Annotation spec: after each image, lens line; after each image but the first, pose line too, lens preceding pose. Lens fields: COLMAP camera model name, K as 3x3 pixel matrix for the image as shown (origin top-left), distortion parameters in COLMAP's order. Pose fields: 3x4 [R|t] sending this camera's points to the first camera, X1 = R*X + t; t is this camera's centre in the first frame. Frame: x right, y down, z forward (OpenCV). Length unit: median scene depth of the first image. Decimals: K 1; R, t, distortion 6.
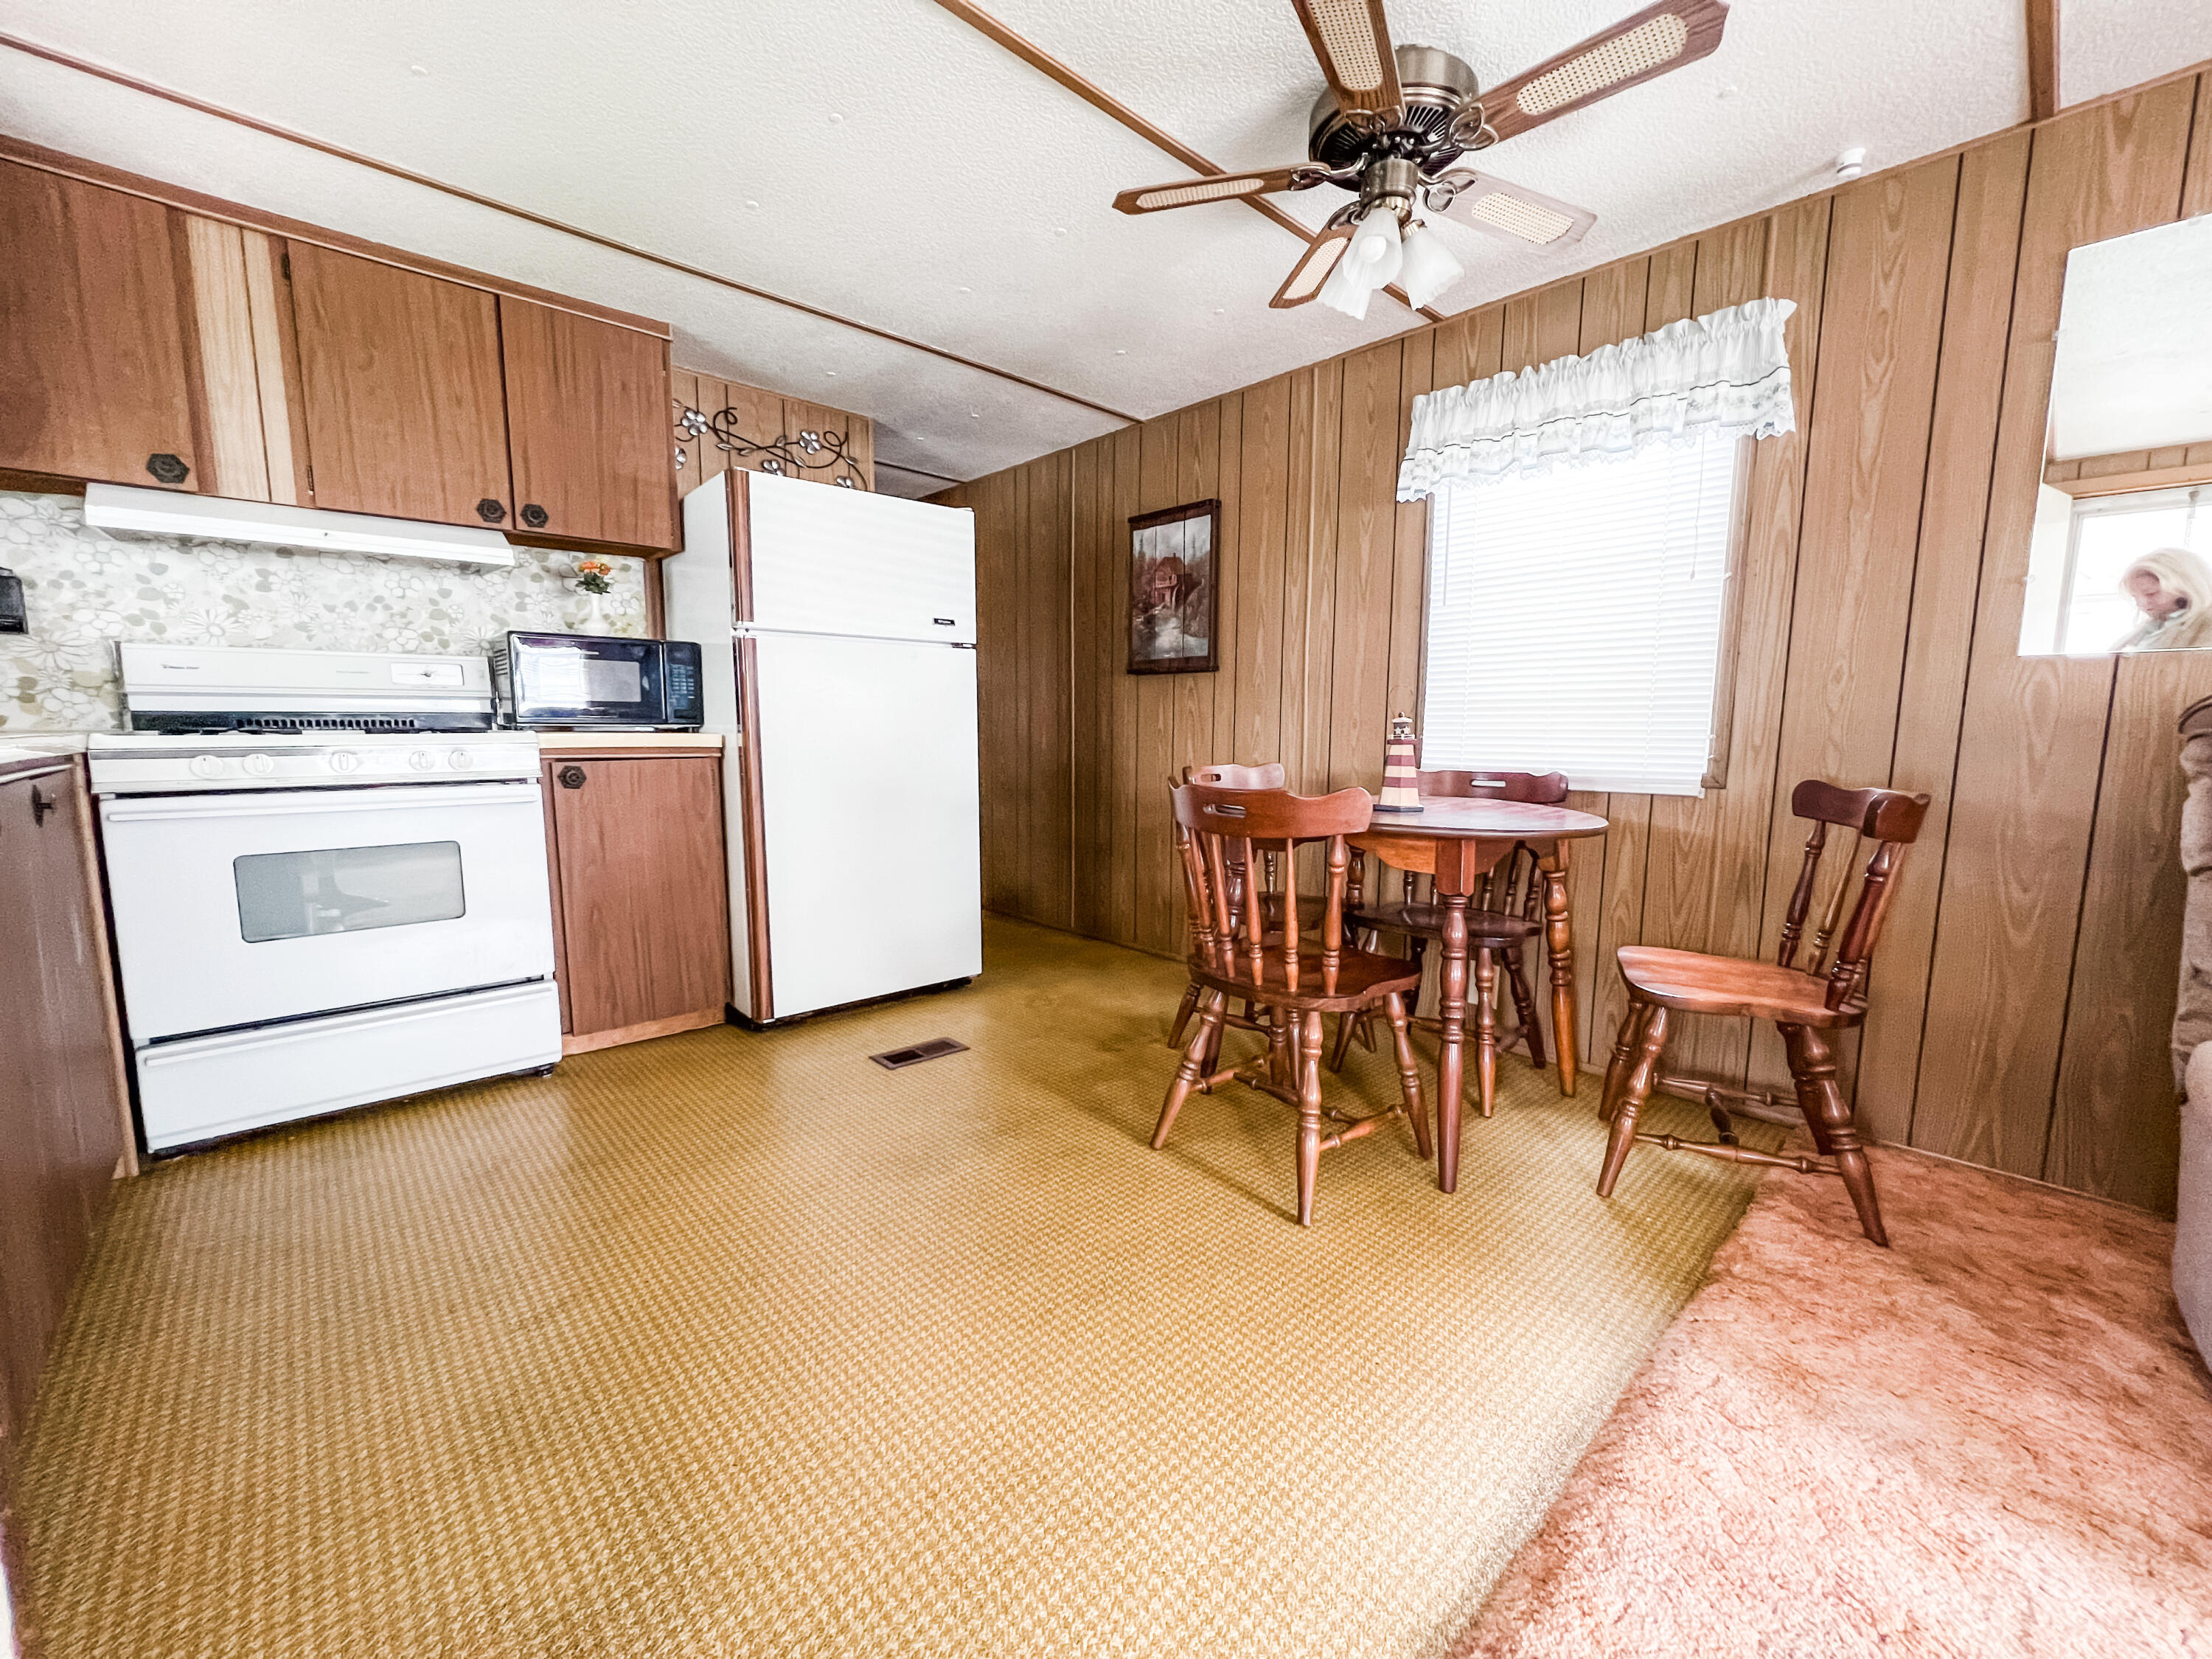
lens RADIAL K [[881.8, 0, 1103.0], [0, 881.8, 832.8], [0, 0, 1]] dist [-0.003045, 0.001267]
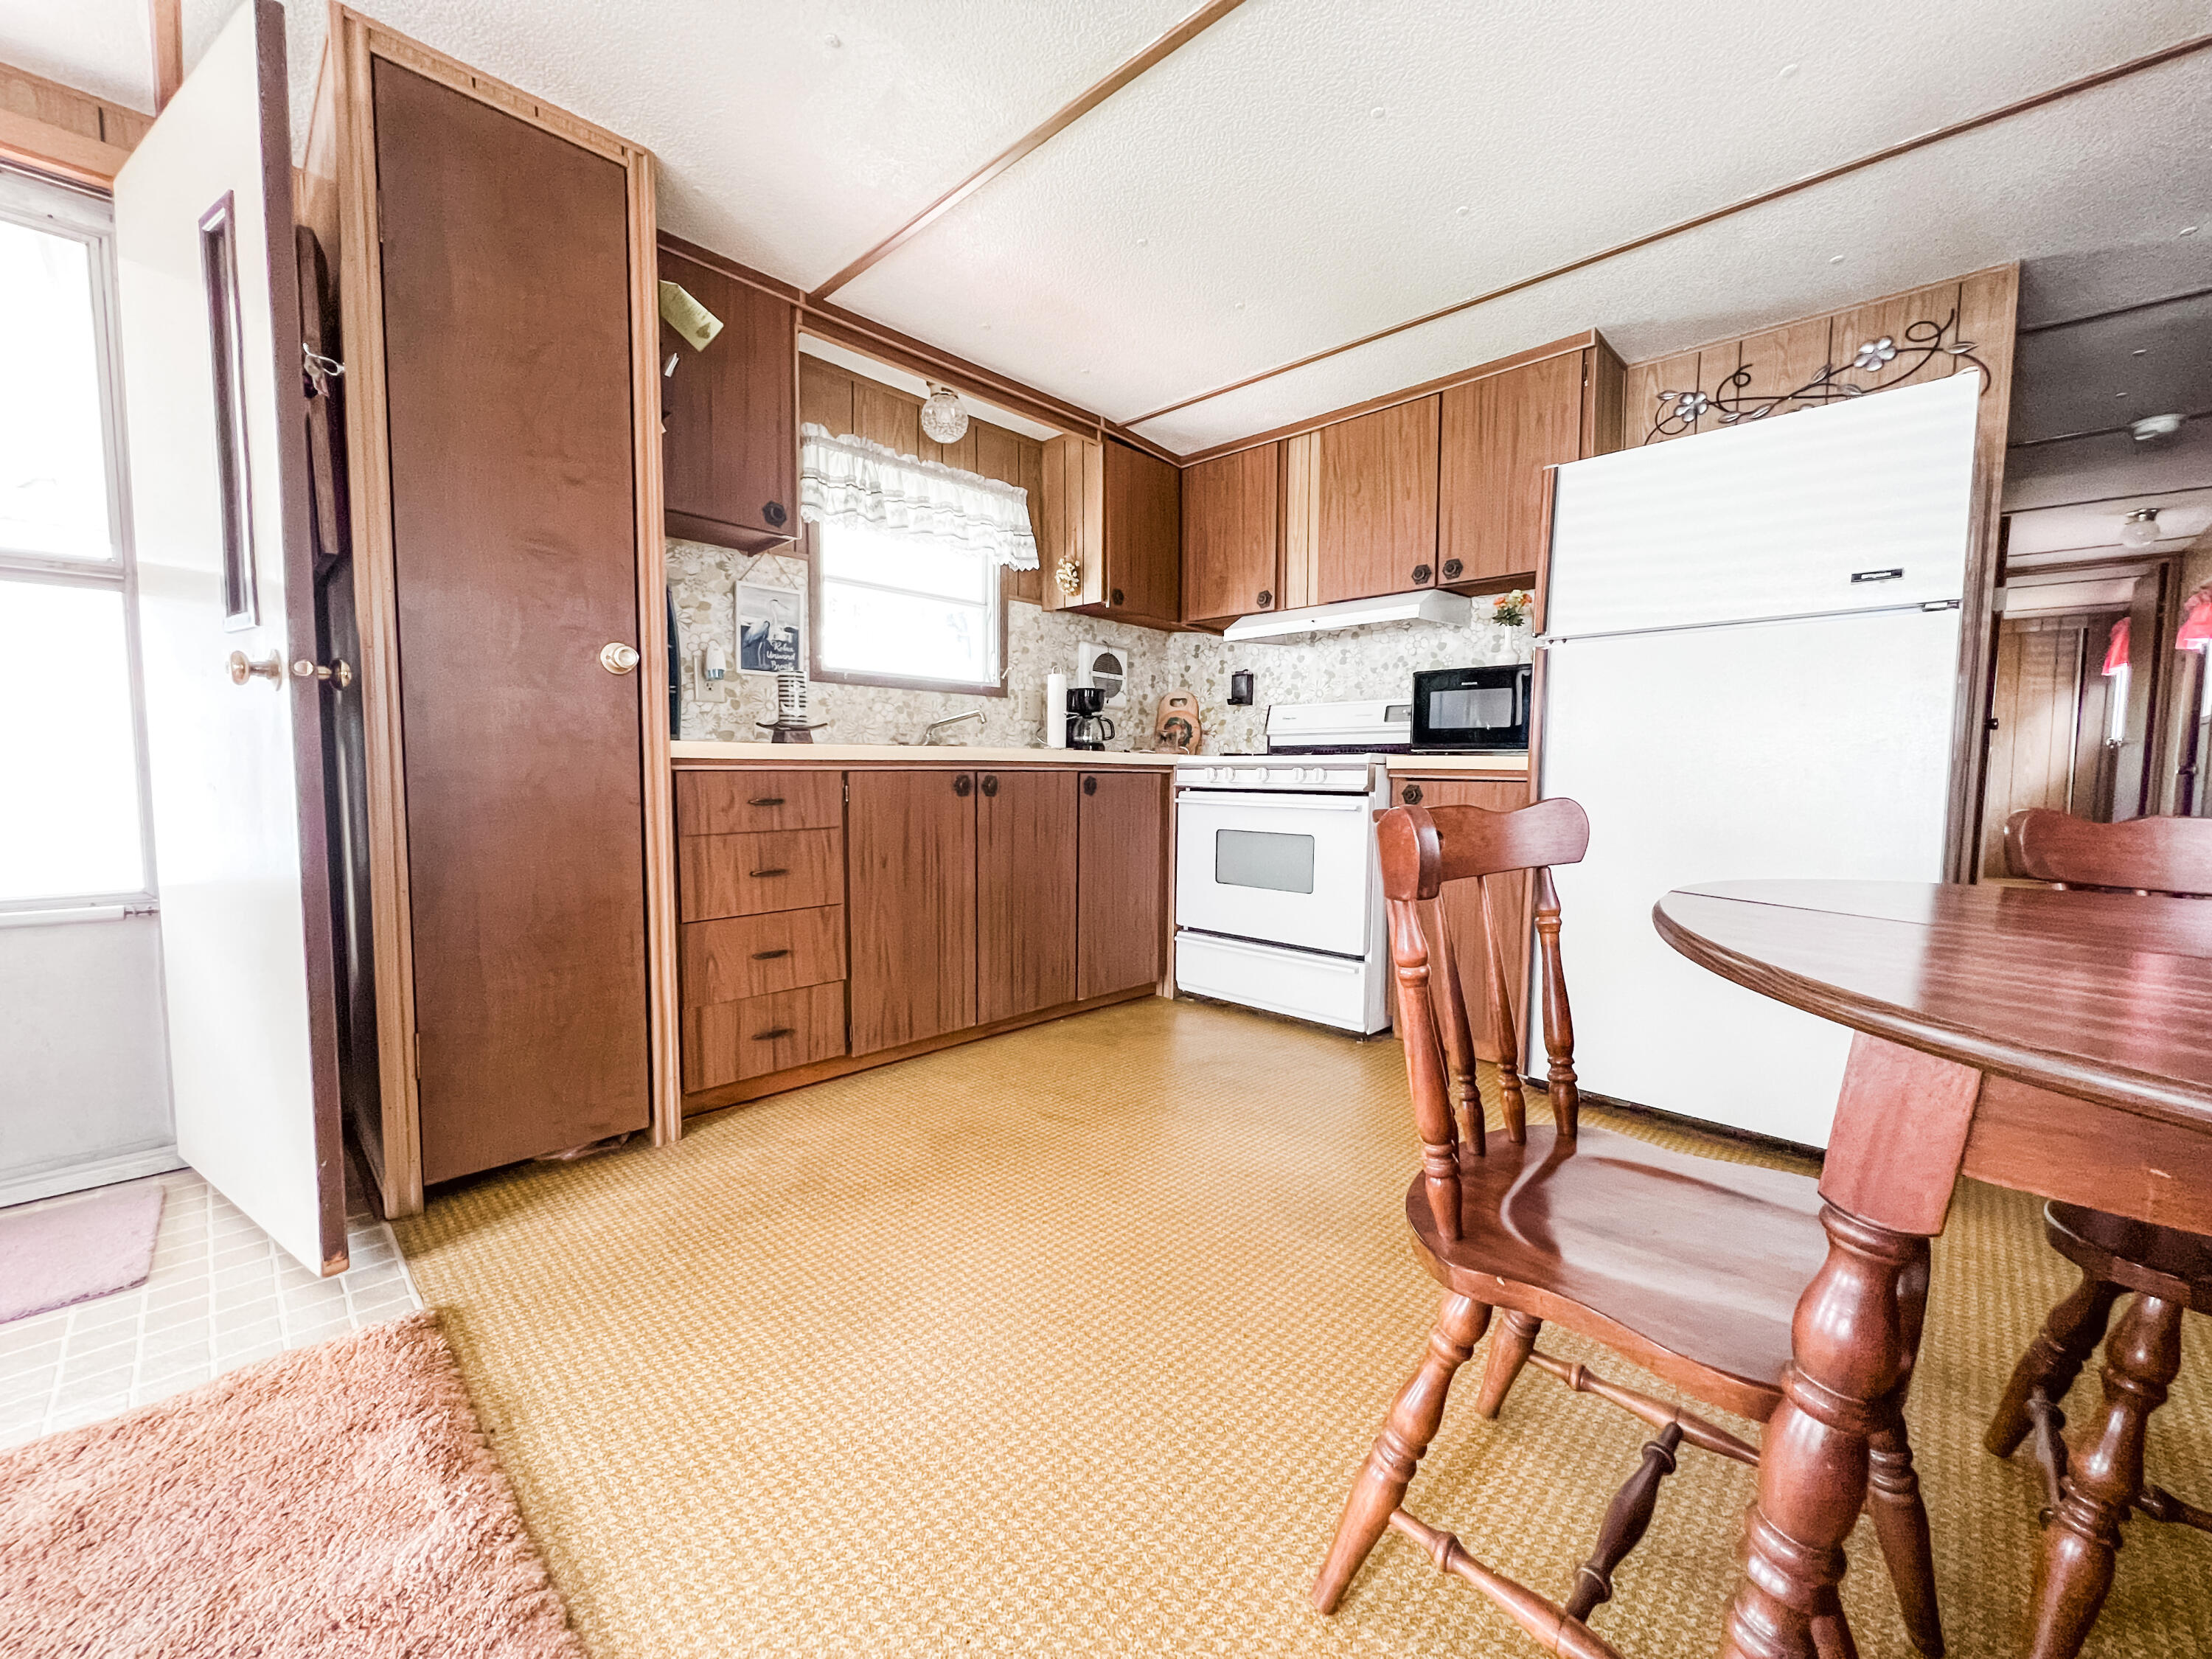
lens RADIAL K [[881.8, 0, 1118.4], [0, 881.8, 830.3], [0, 0, 1]] dist [-0.003045, 0.001267]
pose [[0.056726, 0.066907, -0.996145, 0.509014], [-0.131942, 0.989503, 0.058948, -0.034566], [0.989633, 0.128090, 0.064958, 0.553471]]
